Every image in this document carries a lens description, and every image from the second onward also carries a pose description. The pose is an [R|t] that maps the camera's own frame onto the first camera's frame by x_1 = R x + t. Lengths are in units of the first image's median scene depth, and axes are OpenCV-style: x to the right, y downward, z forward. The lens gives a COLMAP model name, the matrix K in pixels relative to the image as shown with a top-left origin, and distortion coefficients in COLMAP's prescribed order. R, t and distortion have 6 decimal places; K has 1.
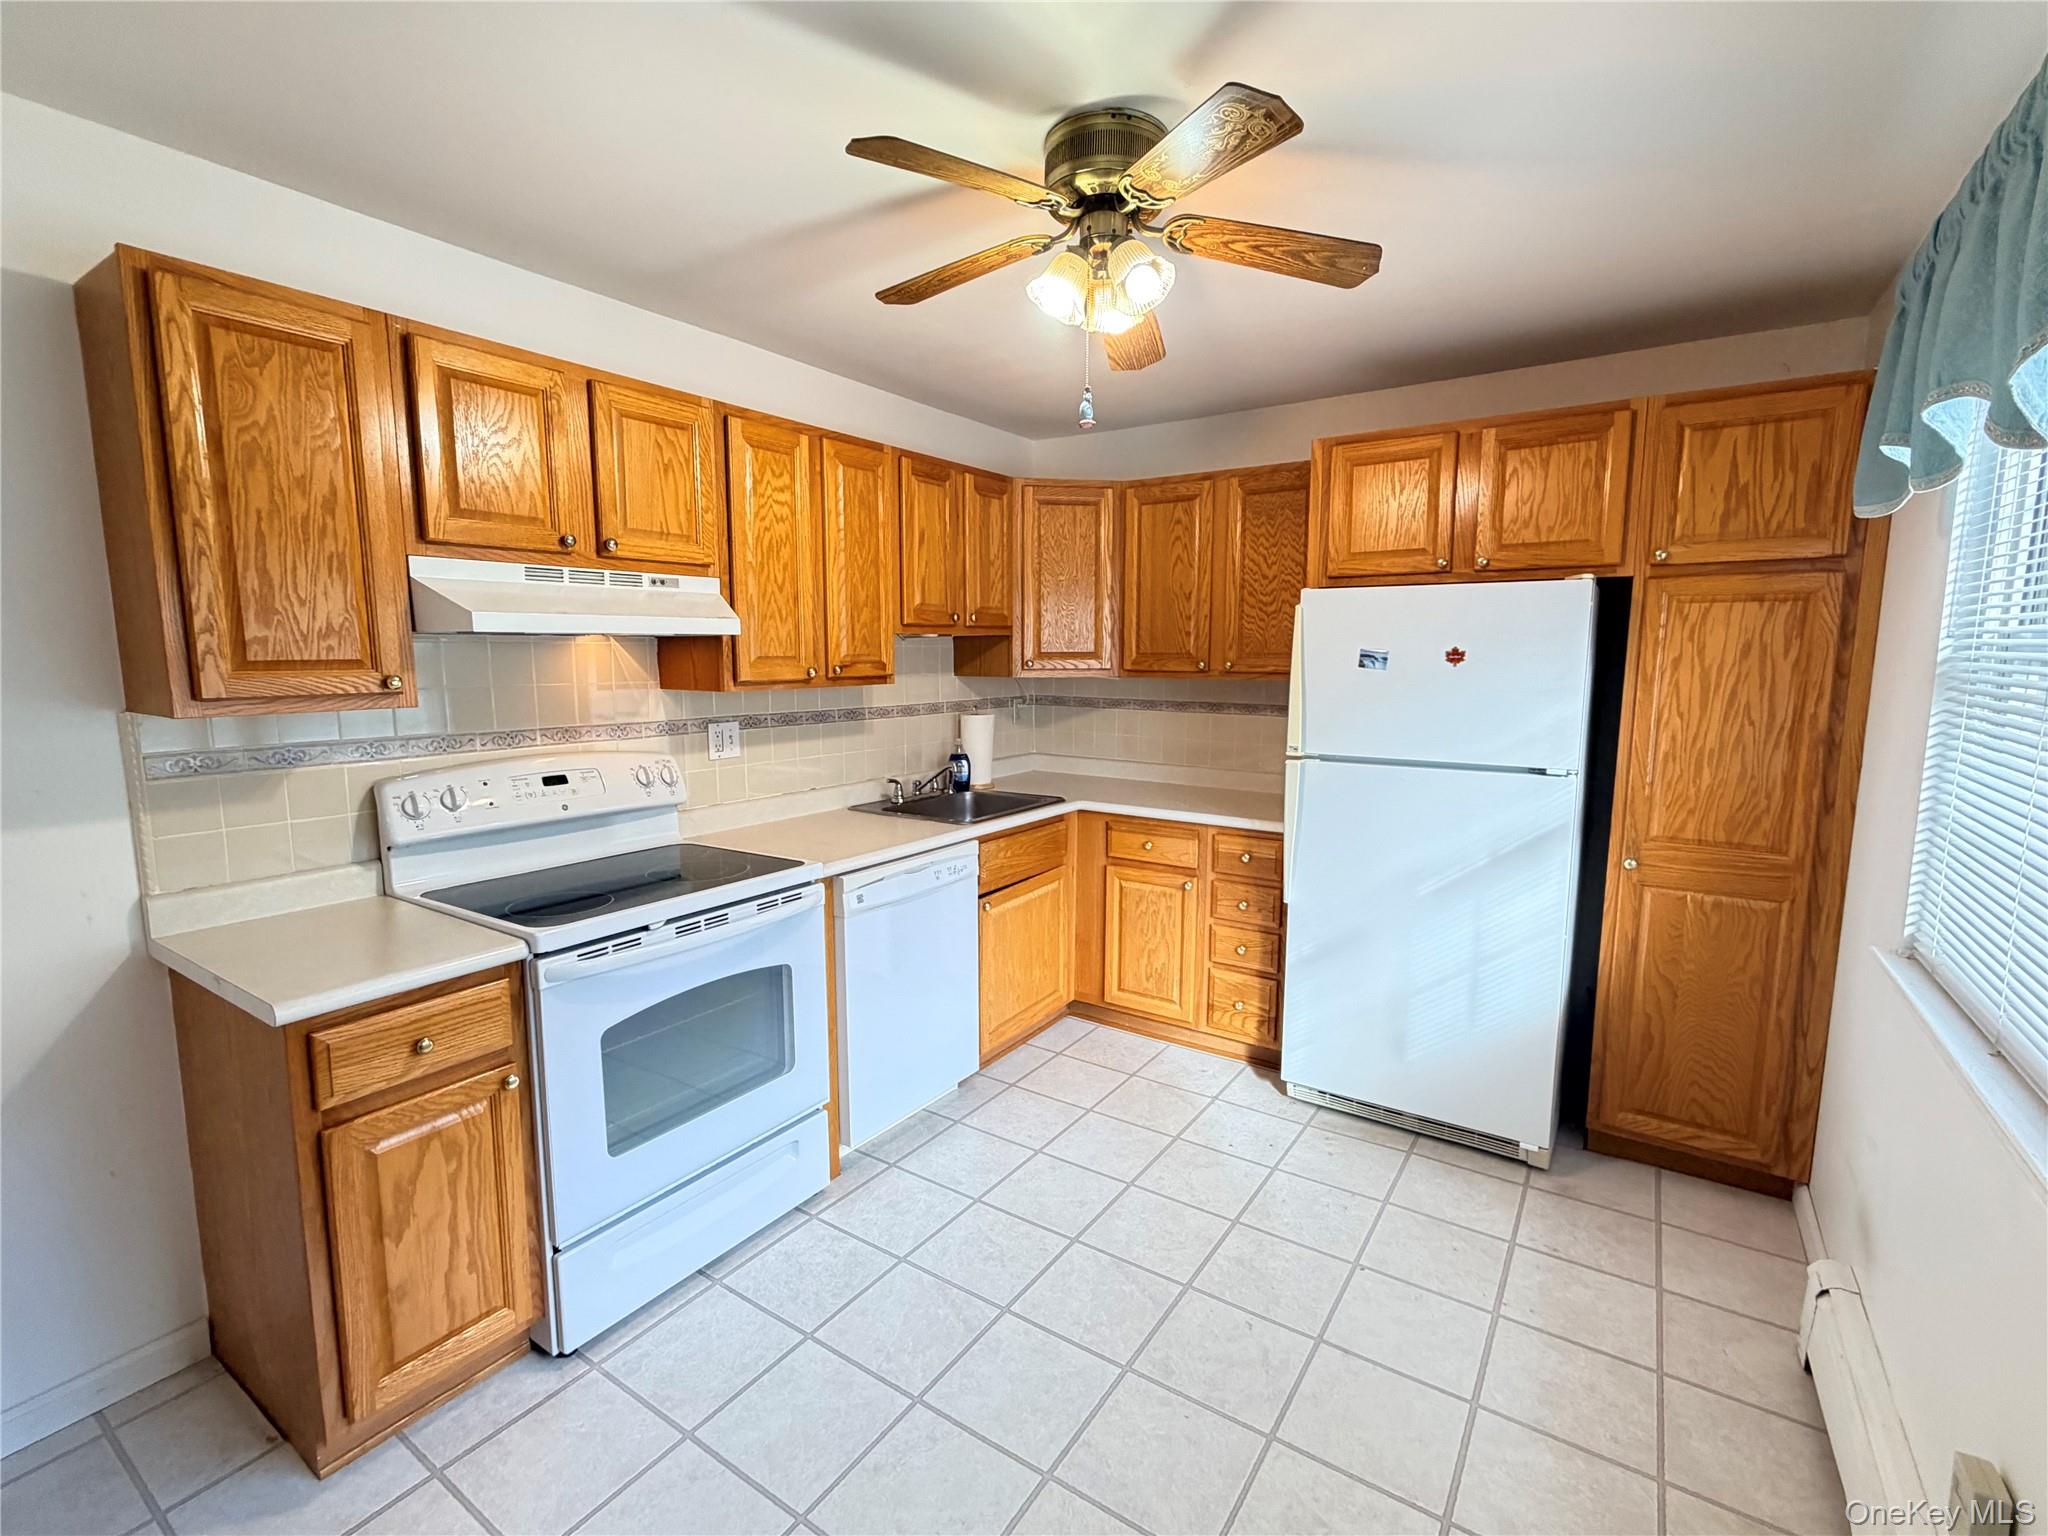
lens RADIAL K [[934.3, 0, 1021.6], [0, 934.3, 770.9], [0, 0, 1]] dist [0.002772, -0.000626]
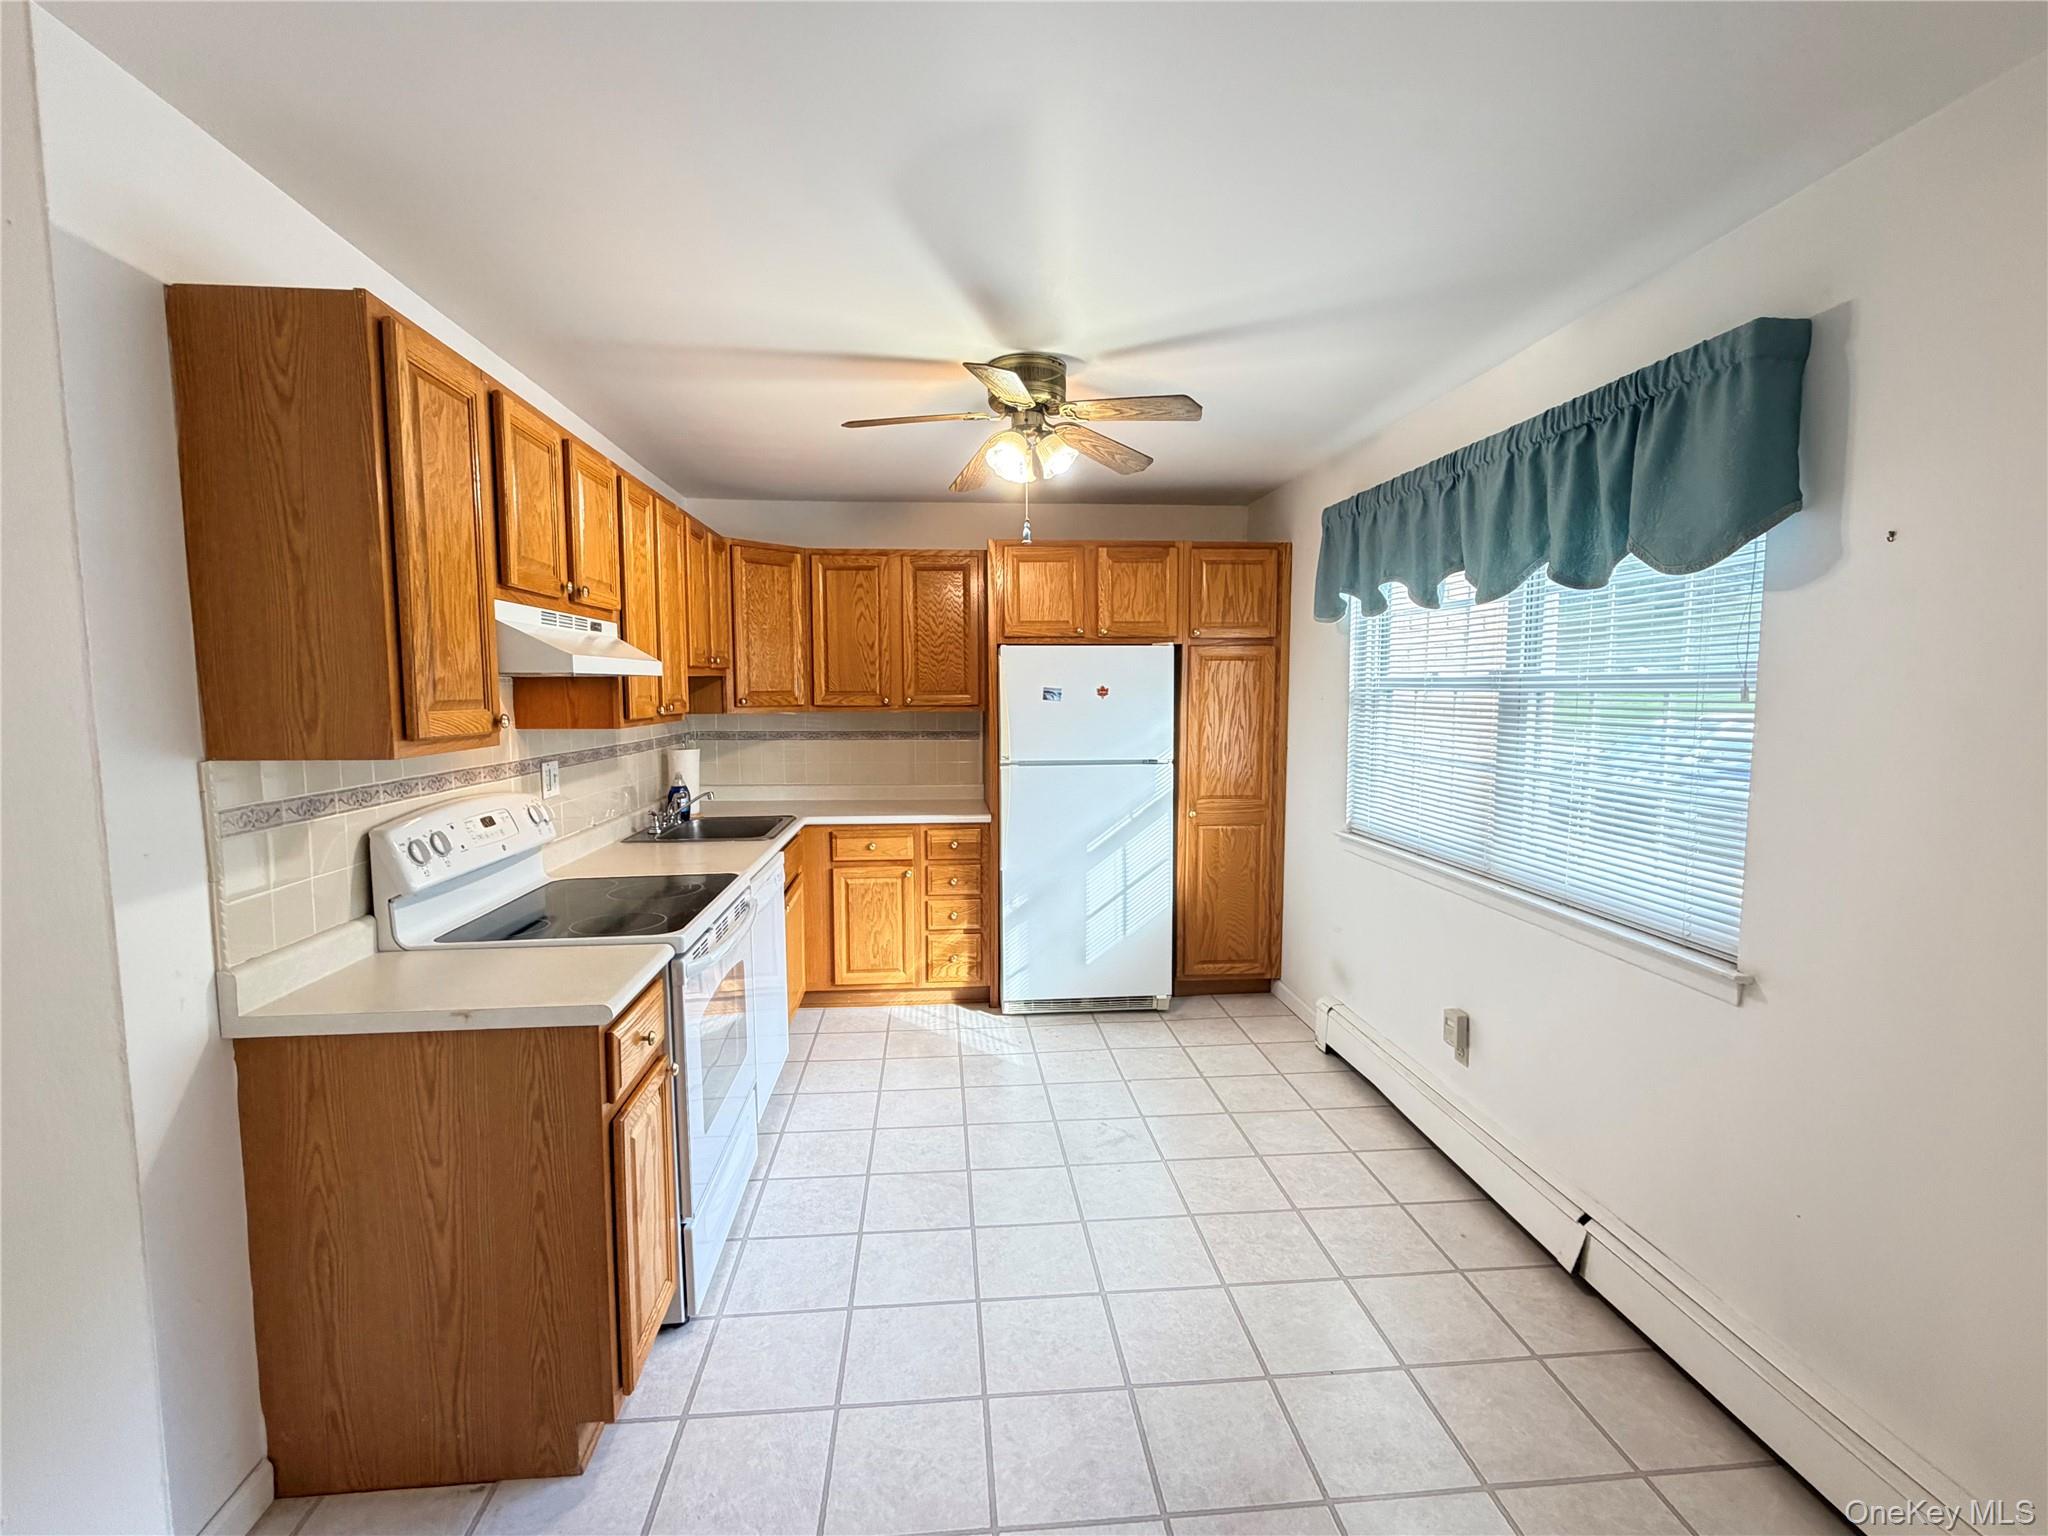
lens RADIAL K [[934.3, 0, 1023.1], [0, 934.3, 768.3], [0, 0, 1]] dist [0.002772, -0.000626]
pose [[0.773035, -0.057384, 0.631763, -0.603817], [0.085473, 0.996241, -0.014095, 0.014352], [-0.628579, 0.064895, 0.775034, -0.110148]]
